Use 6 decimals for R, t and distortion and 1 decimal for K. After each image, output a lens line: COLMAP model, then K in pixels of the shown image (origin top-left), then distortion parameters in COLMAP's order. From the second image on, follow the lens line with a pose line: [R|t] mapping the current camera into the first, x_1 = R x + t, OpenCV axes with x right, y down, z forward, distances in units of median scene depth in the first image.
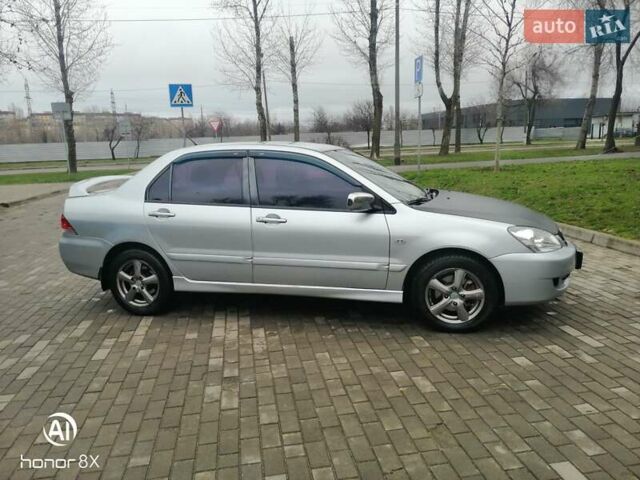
lens RADIAL K [[493.7, 0, 331.1], [0, 493.7, 240.8], [0, 0, 1]] dist [0.034351, -0.053053]
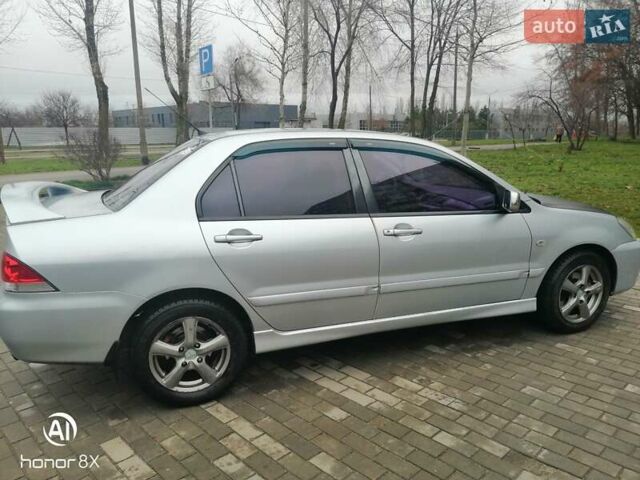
lens RADIAL K [[493.7, 0, 331.1], [0, 493.7, 240.8], [0, 0, 1]] dist [0.034351, -0.053053]
pose [[0.829976, -0.094588, 0.549720, -0.575993], [0.095150, 0.995081, 0.027561, -0.054839], [-0.549623, 0.029431, 0.834894, 0.397611]]
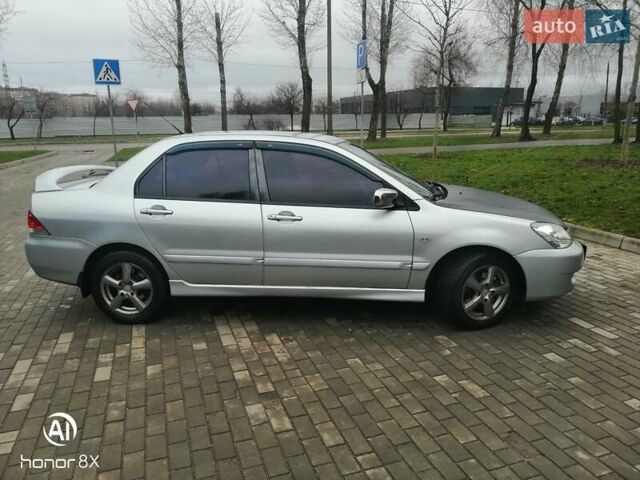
lens RADIAL K [[493.7, 0, 331.1], [0, 493.7, 240.8], [0, 0, 1]] dist [0.034351, -0.053053]
pose [[0.986831, -0.017306, 0.160829, -0.170809], [0.011957, 0.999345, 0.034163, -0.027023], [-0.161315, -0.031790, 0.986391, 0.063101]]
